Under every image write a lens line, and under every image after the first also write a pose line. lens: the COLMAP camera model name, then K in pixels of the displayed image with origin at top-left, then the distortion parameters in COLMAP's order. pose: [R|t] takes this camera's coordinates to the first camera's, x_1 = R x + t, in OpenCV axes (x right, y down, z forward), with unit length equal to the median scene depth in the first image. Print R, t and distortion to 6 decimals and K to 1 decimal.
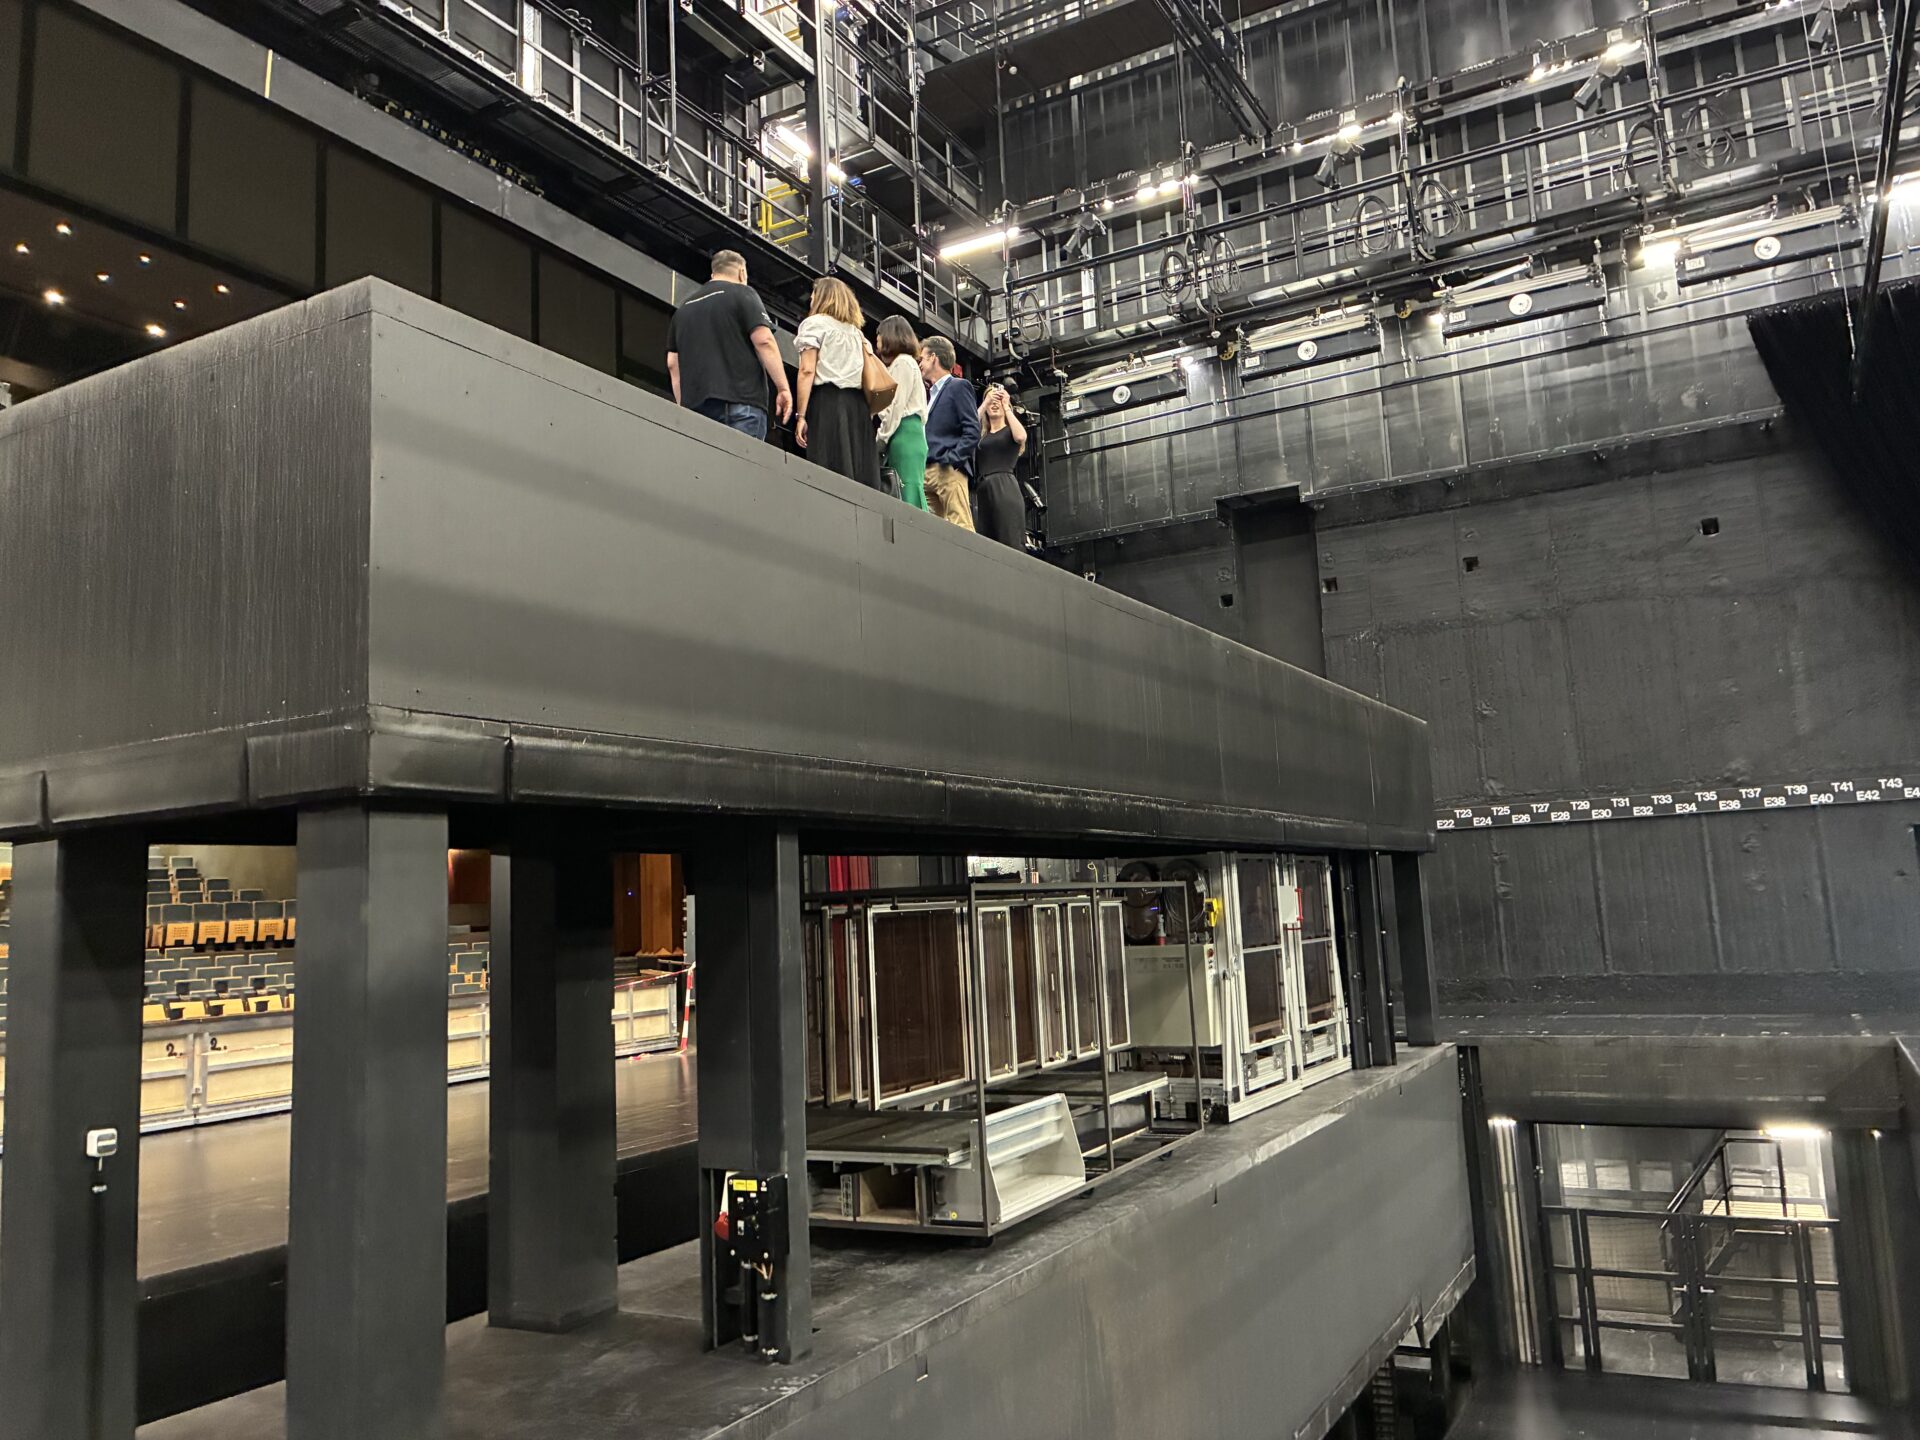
lens RADIAL K [[1468.0, 0, 965.7], [0, 1468.0, 694.3], [0, 0, 1]] dist [0.044657, -0.078228]
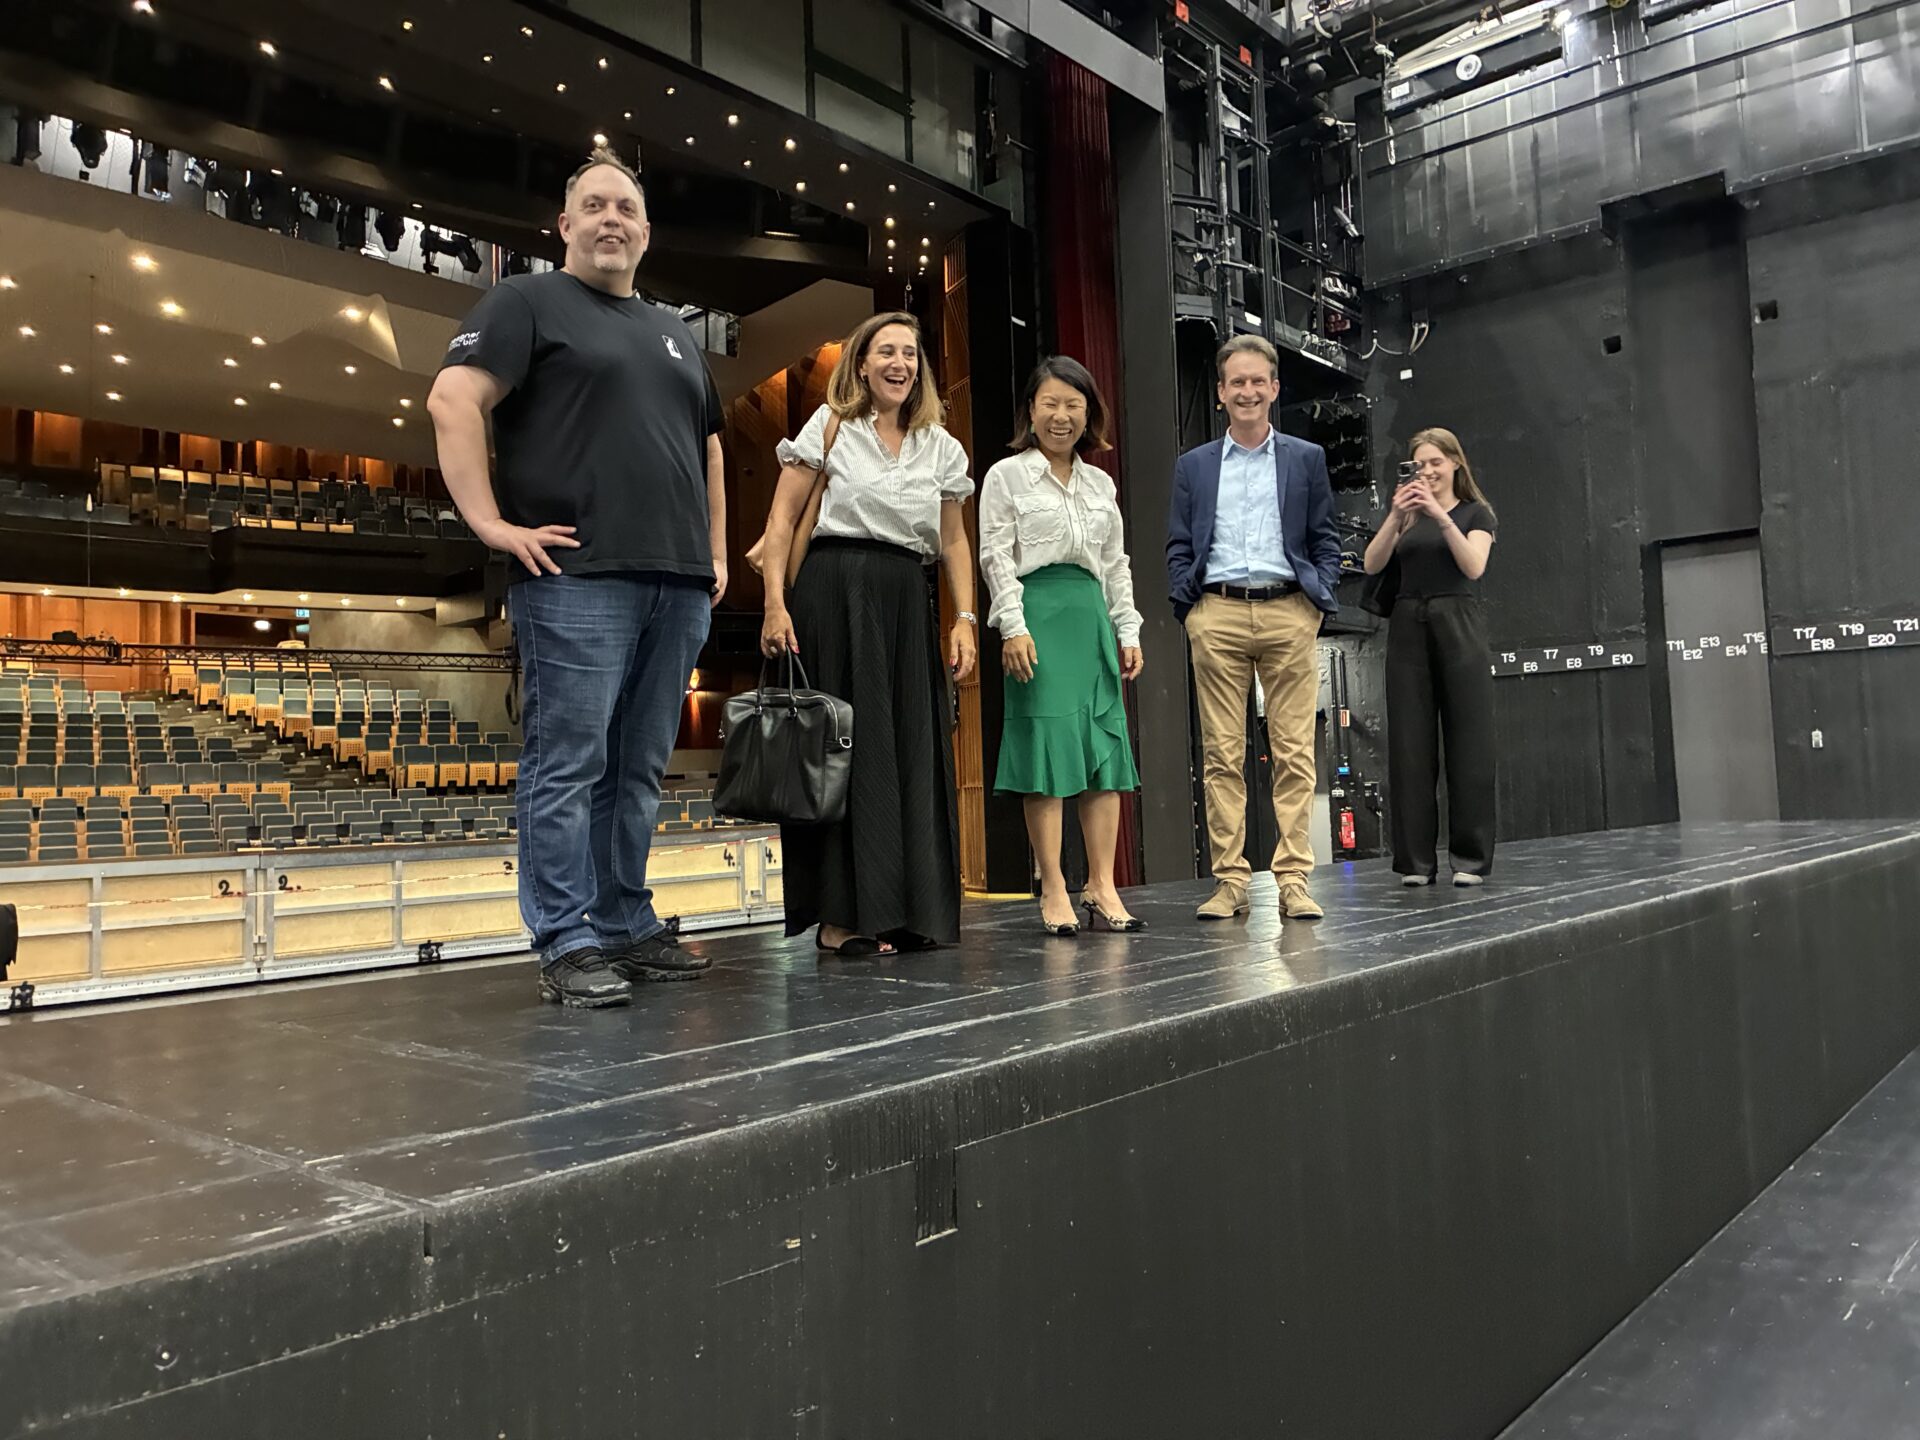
lens RADIAL K [[1468.0, 0, 965.7], [0, 1468.0, 694.3], [0, 0, 1]] dist [0.044657, -0.078228]
pose [[0.978398, 0.002127, -0.206719, 0.011890], [0.015370, 0.996431, 0.083001, 0.045739], [0.206158, -0.084385, 0.974873, 0.187575]]
